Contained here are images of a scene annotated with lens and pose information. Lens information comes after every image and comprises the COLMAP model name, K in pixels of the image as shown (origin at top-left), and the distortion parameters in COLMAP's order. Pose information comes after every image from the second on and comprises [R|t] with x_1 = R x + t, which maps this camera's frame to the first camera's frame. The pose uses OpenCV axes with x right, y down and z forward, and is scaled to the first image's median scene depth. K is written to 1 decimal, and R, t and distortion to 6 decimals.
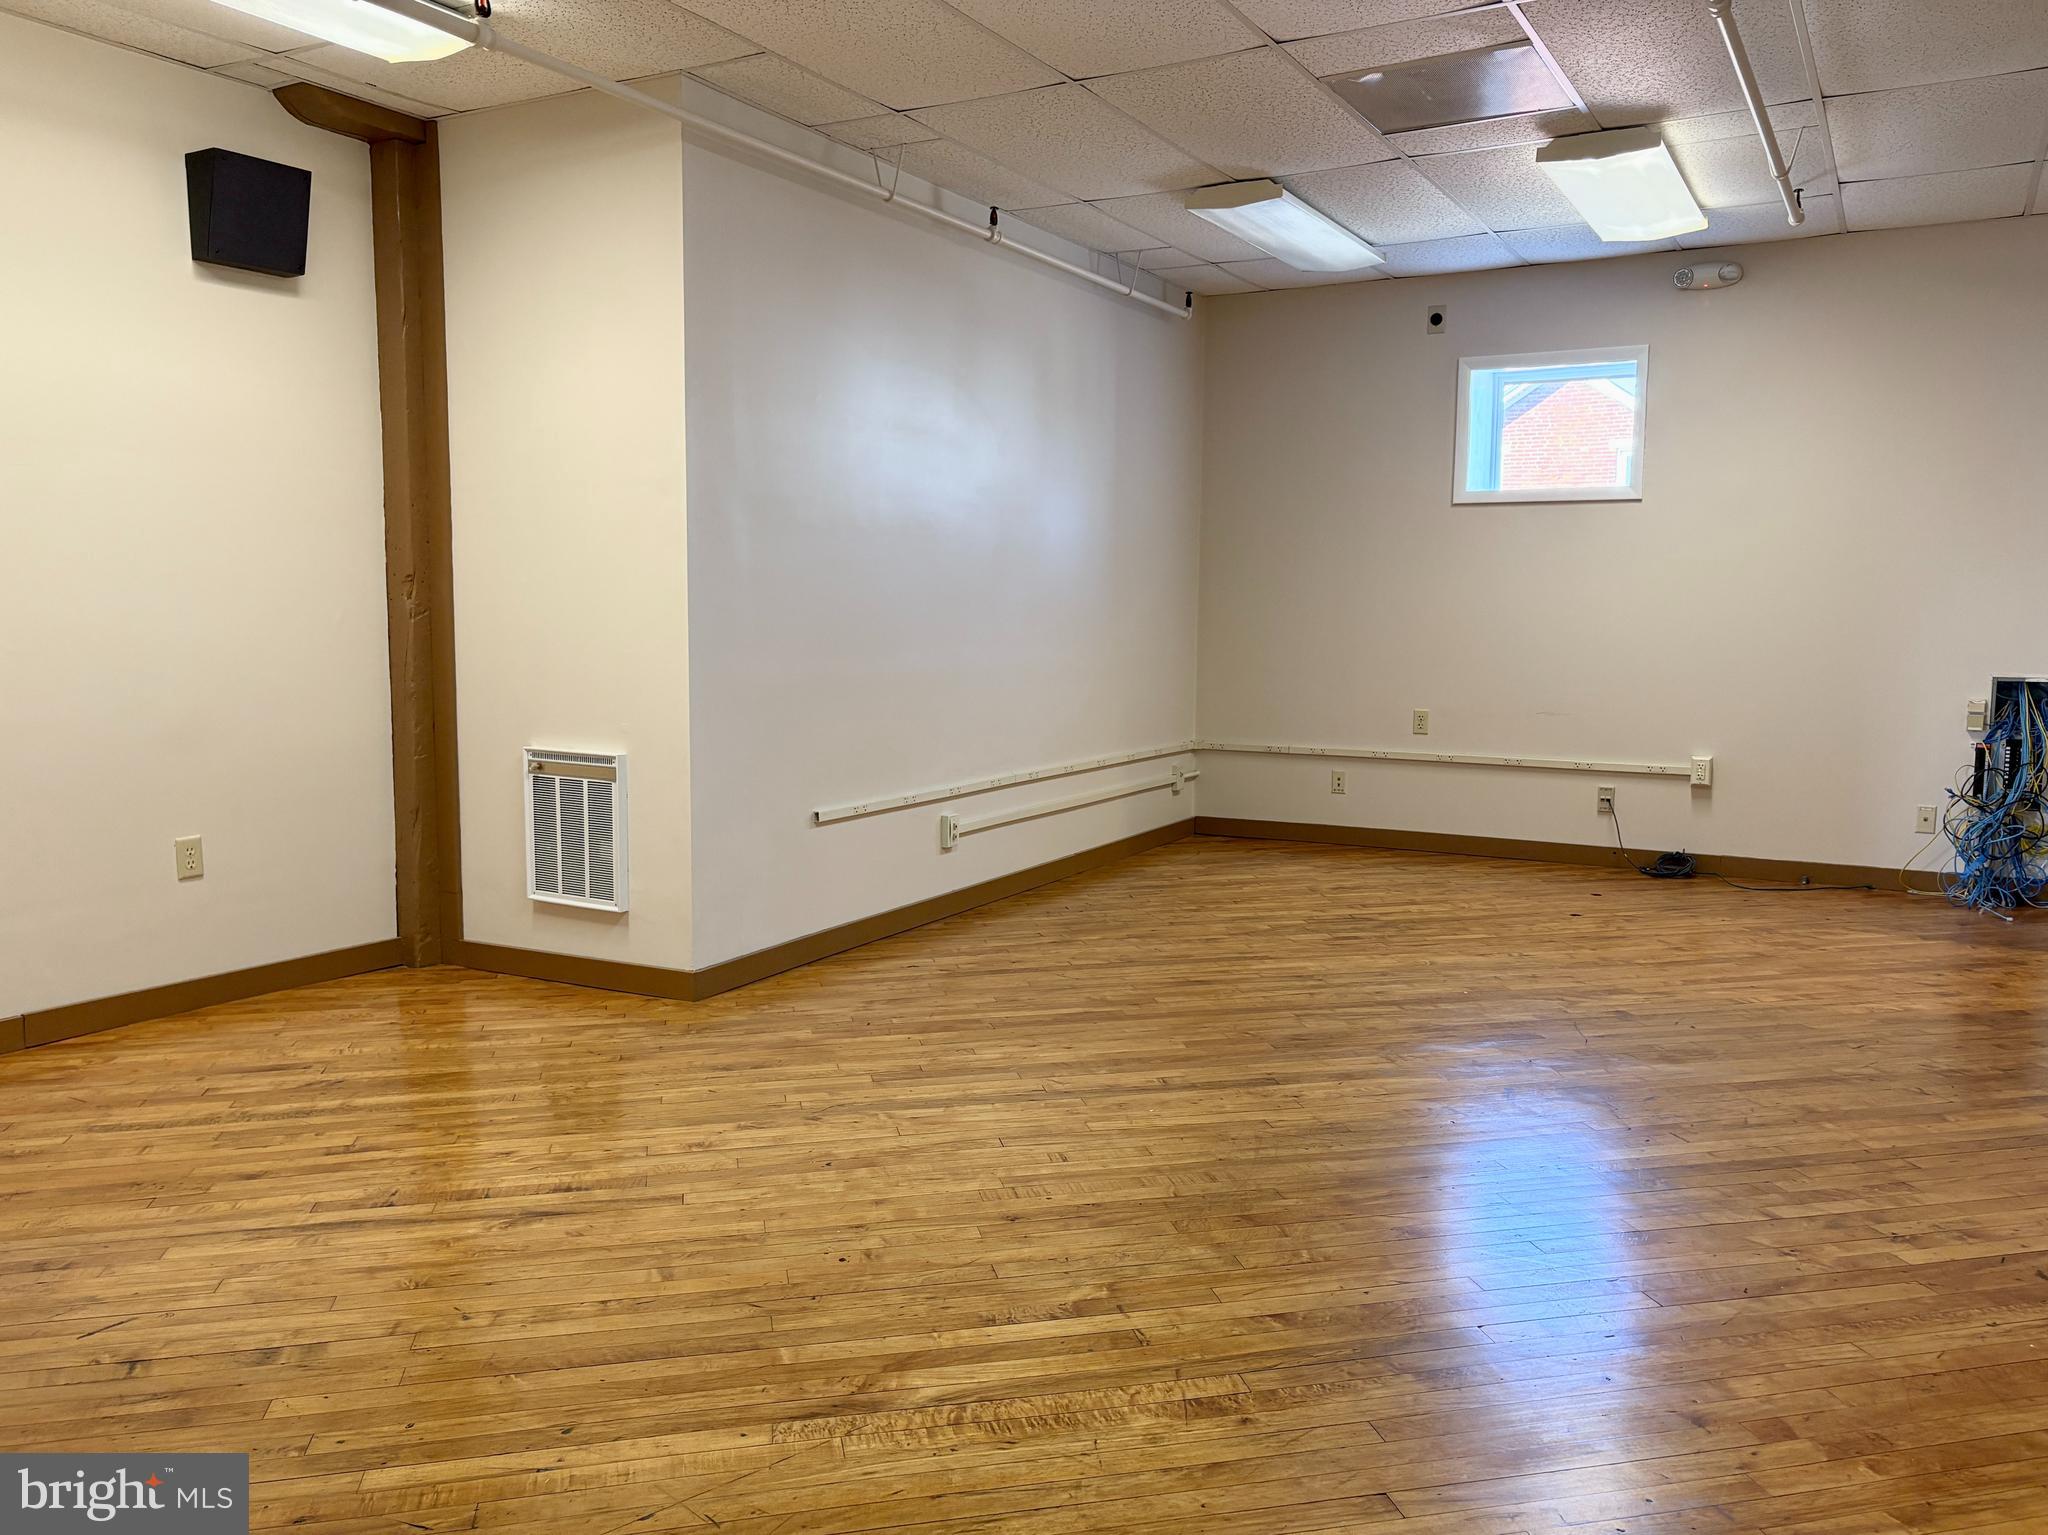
lens RADIAL K [[1558.5, 0, 1031.1], [0, 1558.5, 769.0], [0, 0, 1]] dist [0.024975, -0.002630]
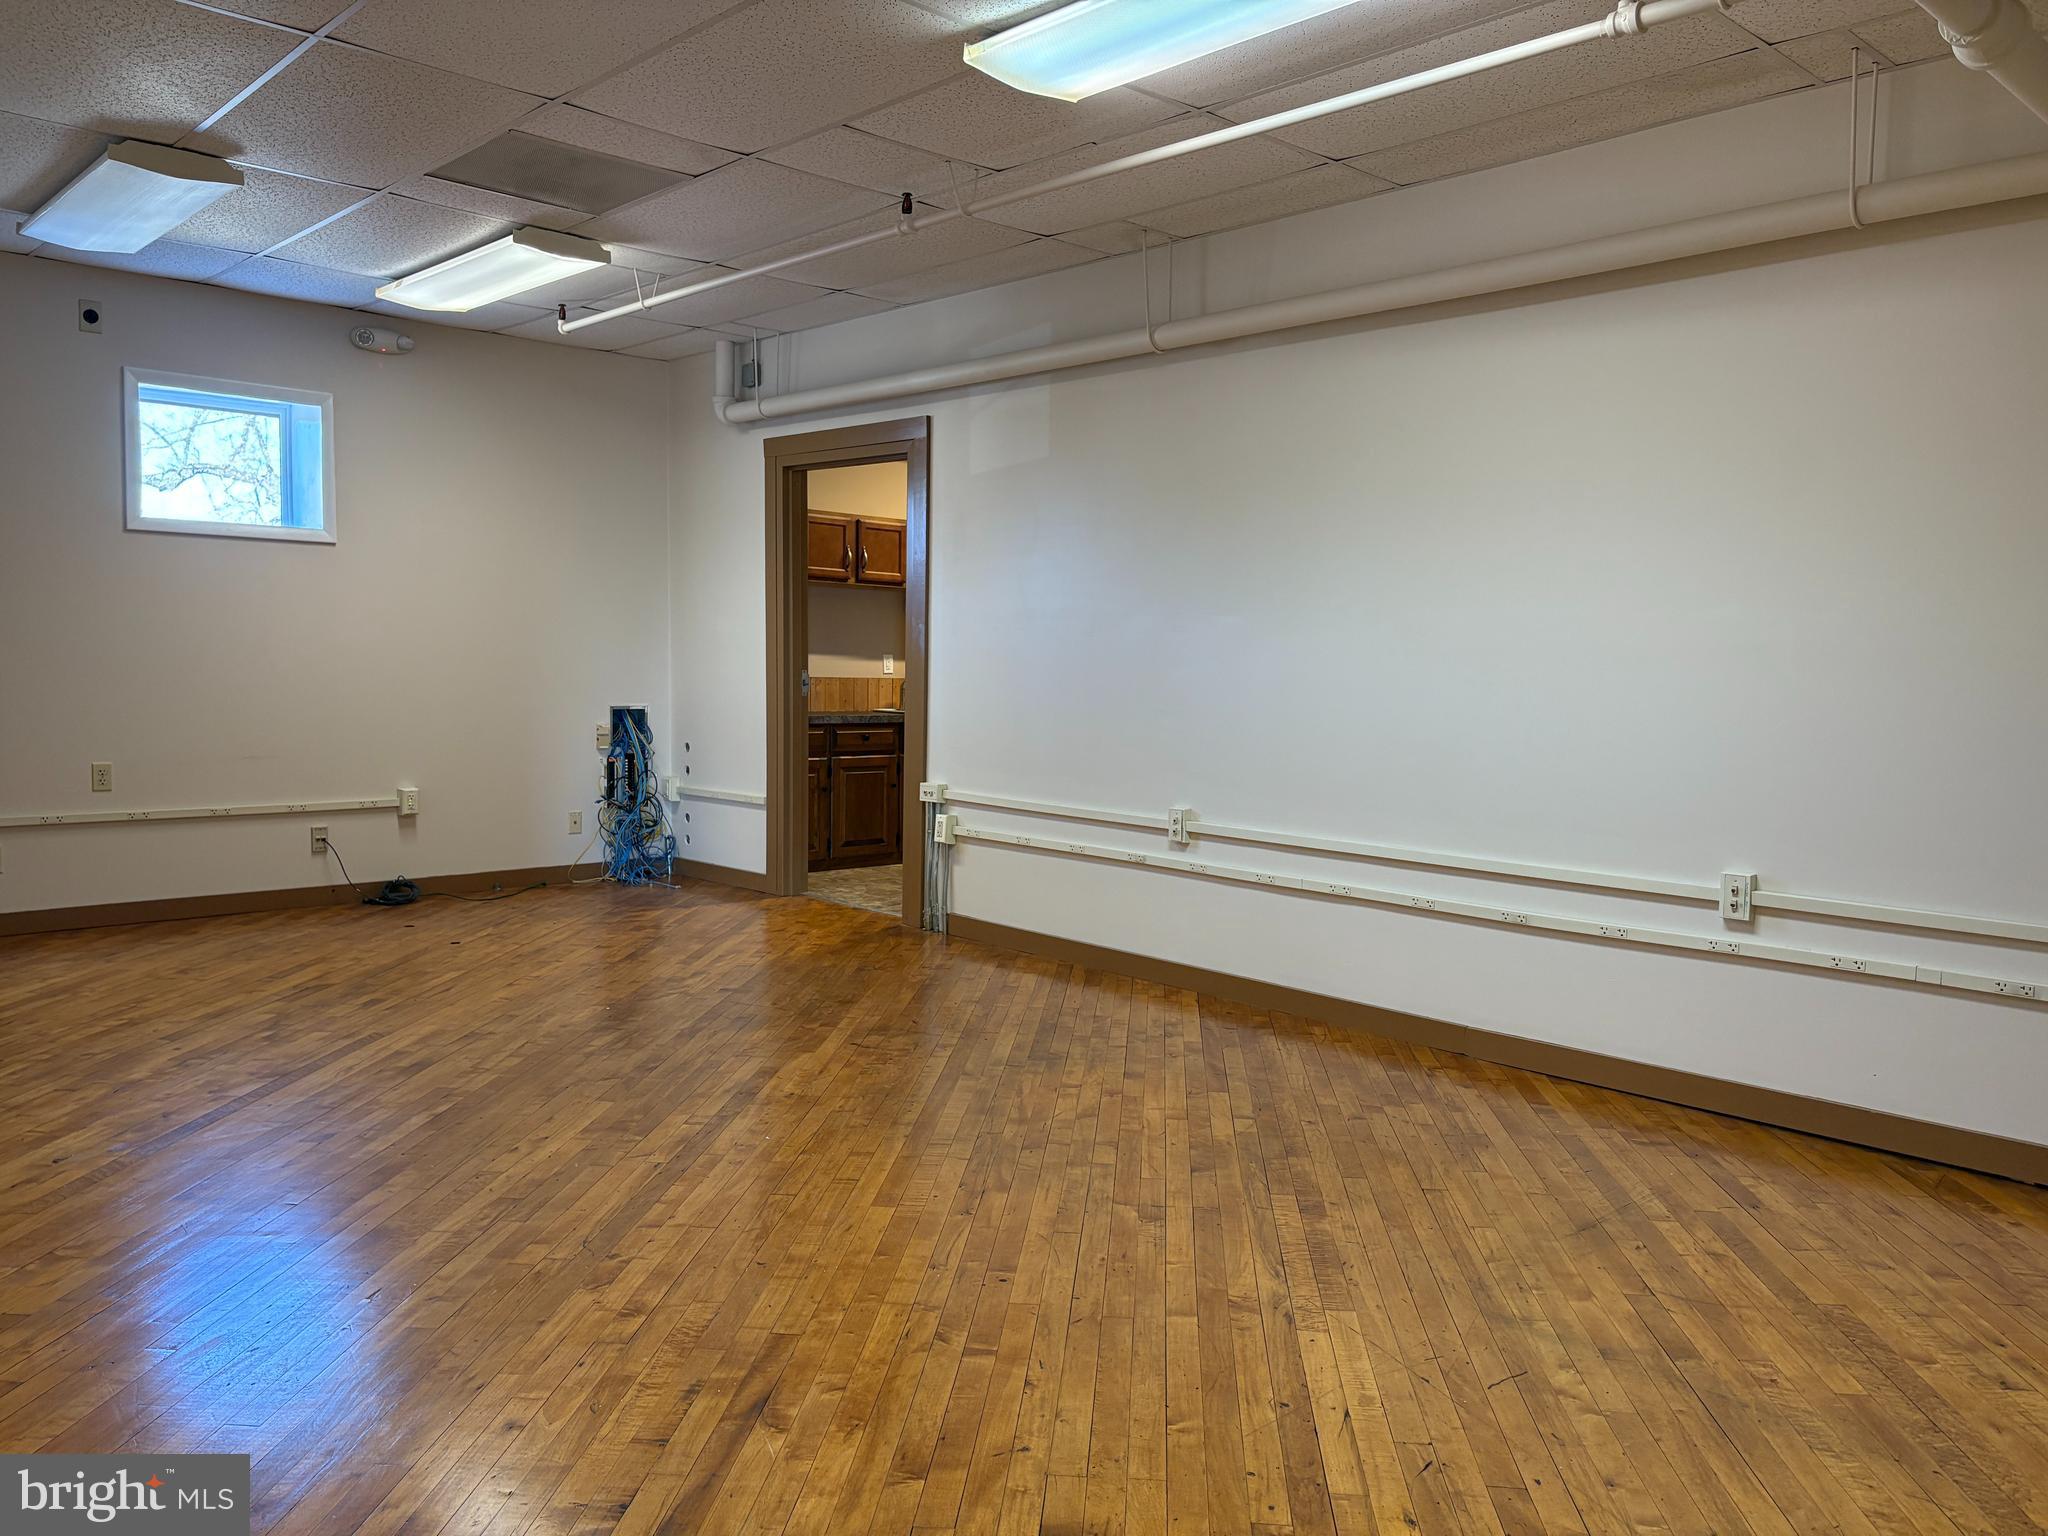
lens RADIAL K [[1558.5, 0, 1031.1], [0, 1558.5, 769.5], [0, 0, 1]] dist [0.024975, -0.002630]
pose [[0.293780, -0.069502, 0.953343, -0.483619], [0.084192, 0.995358, 0.046621, -0.035701], [-0.952158, 0.066568, 0.298268, 0.279641]]
